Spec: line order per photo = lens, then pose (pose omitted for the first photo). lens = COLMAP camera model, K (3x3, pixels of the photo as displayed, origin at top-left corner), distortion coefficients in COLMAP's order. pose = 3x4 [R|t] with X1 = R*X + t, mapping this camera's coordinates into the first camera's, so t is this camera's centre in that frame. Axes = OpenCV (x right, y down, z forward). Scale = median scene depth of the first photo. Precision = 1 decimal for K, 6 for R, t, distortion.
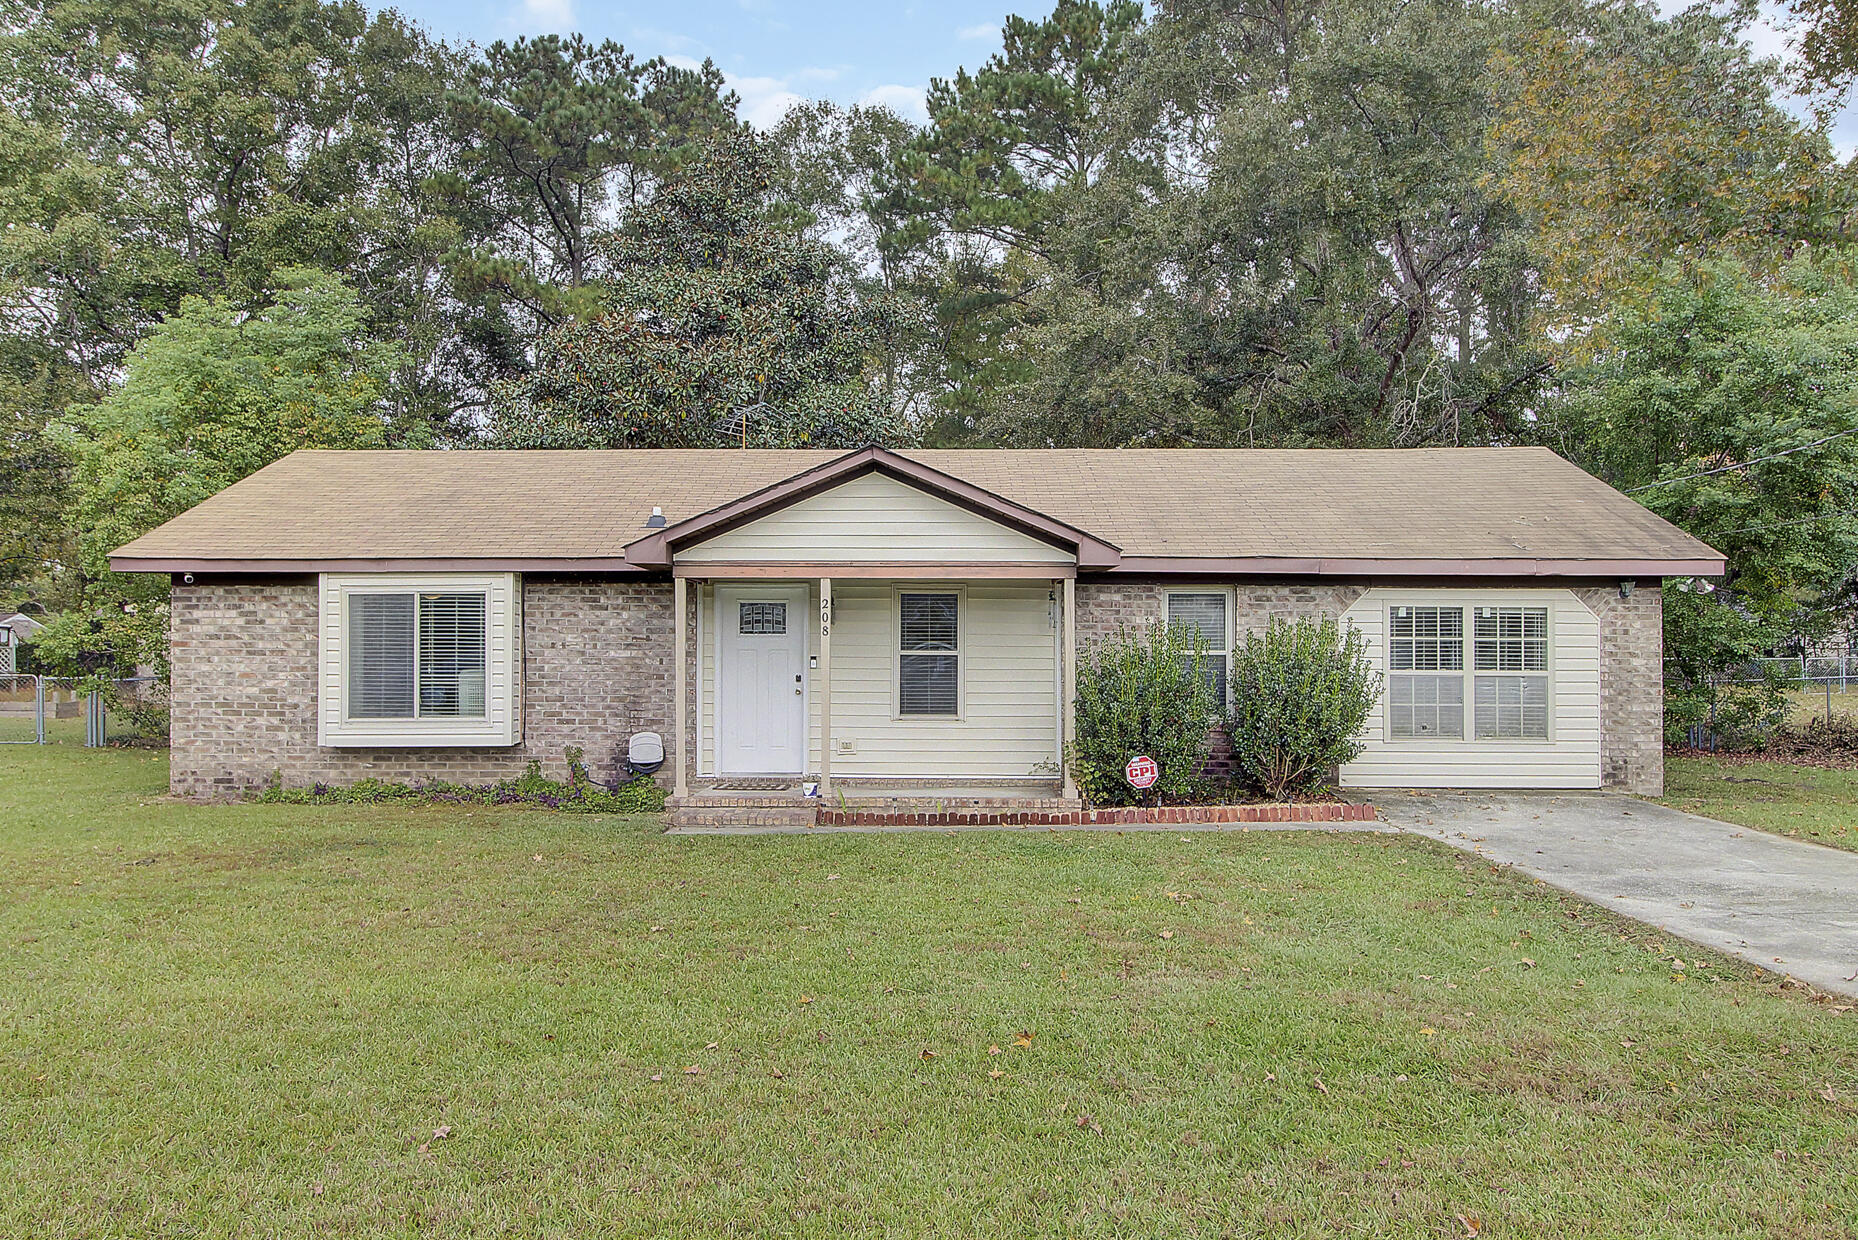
lens RADIAL K [[1337.8, 0, 931.1], [0, 1337.8, 632.5], [0, 0, 1]] dist [0.034685, -0.034651]
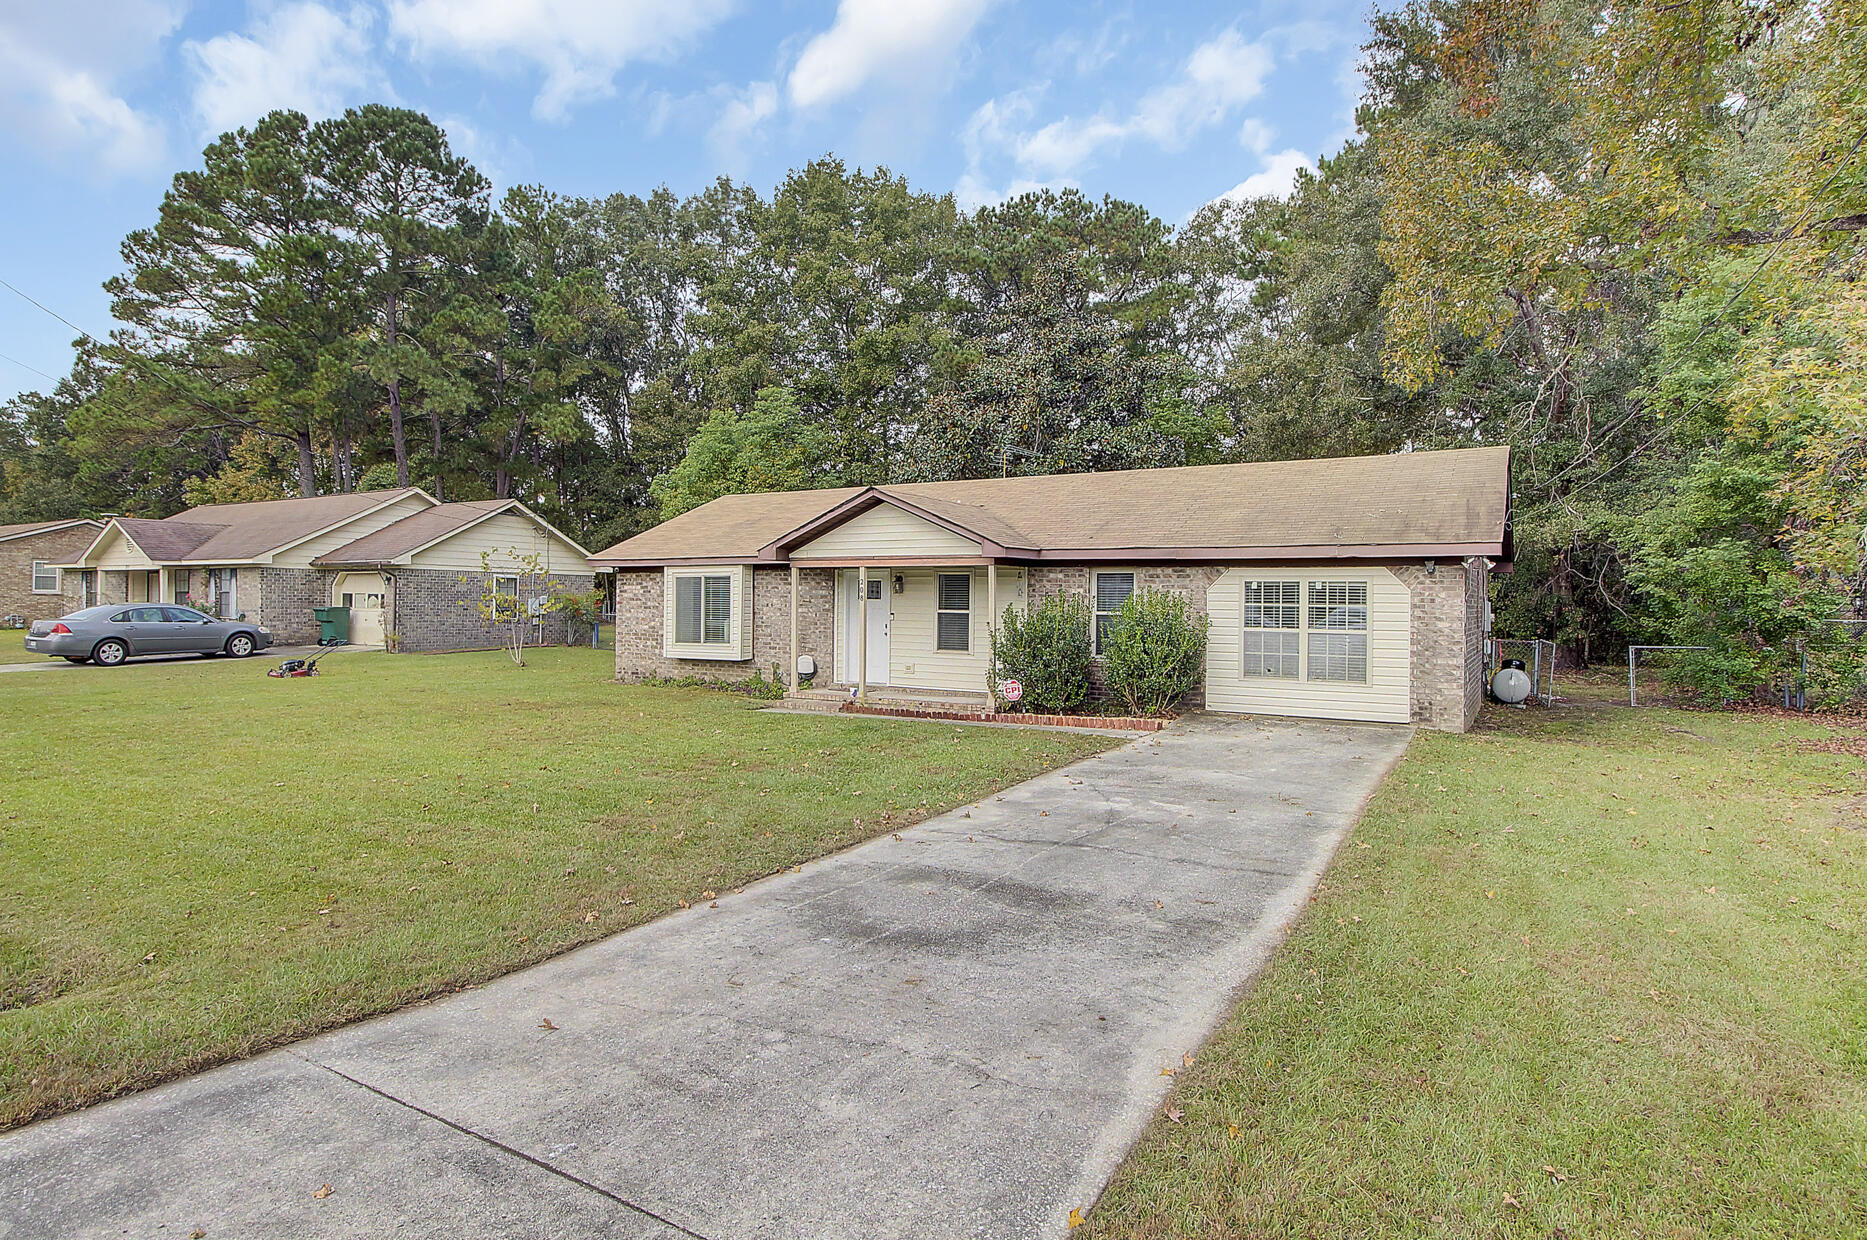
lens RADIAL K [[1012.3, 0, 958.6], [0, 1012.3, 593.0], [0, 0, 1]] dist [0.001229, -0.000837]
pose [[0.870941, 0.001936, -0.491384, 0.600731], [-0.001090, 0.999997, 0.002006, -0.009105], [0.491386, -0.001212, 0.870941, -0.045276]]
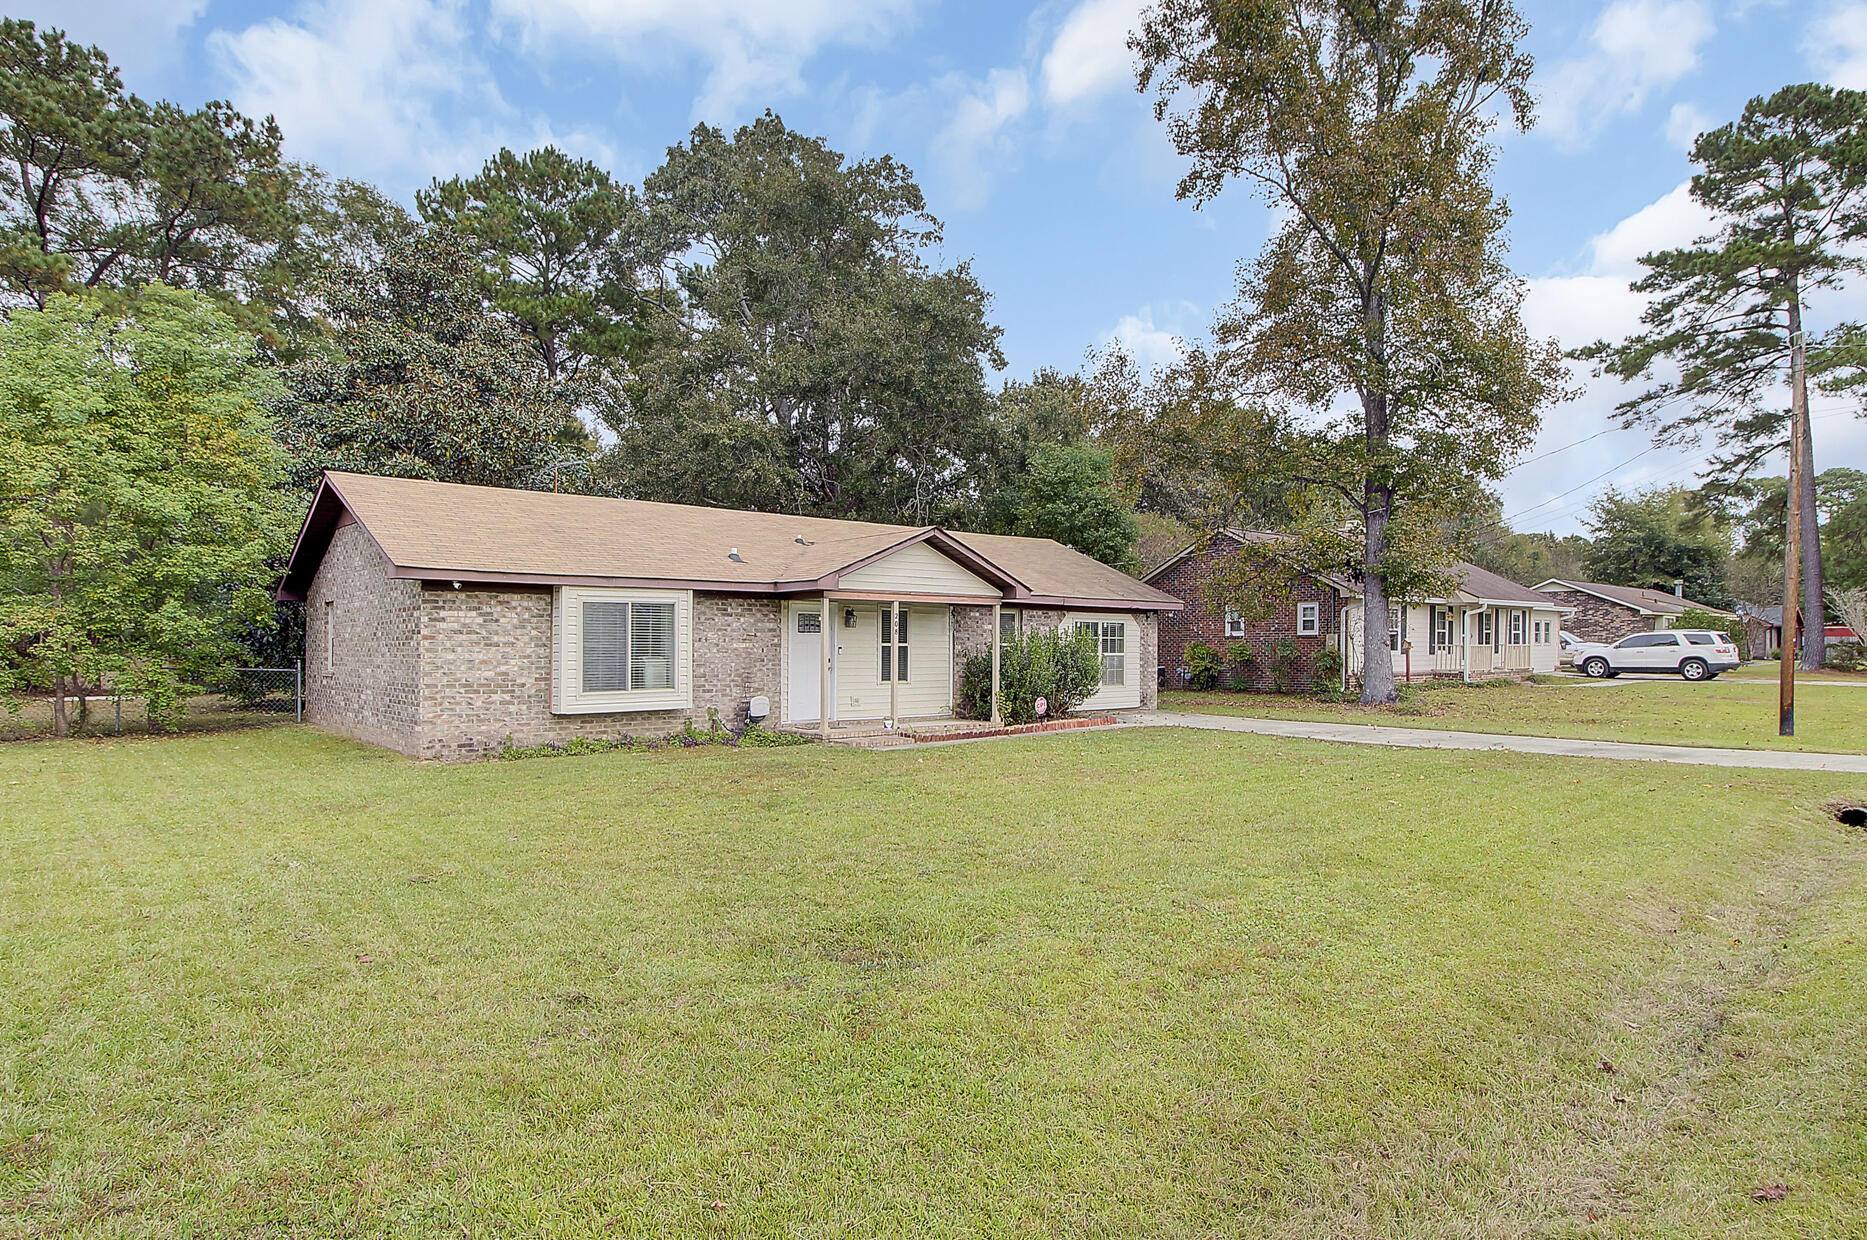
lens RADIAL K [[1012.3, 0, 944.3], [0, 1012.3, 632.8], [0, 0, 1]] dist [0.001229, -0.000837]
pose [[0.753886, 0.006847, 0.656970, -0.812244], [-0.008757, 0.999962, -0.000372, 0.000253], [-0.656947, -0.005473, 0.753917, -0.018127]]
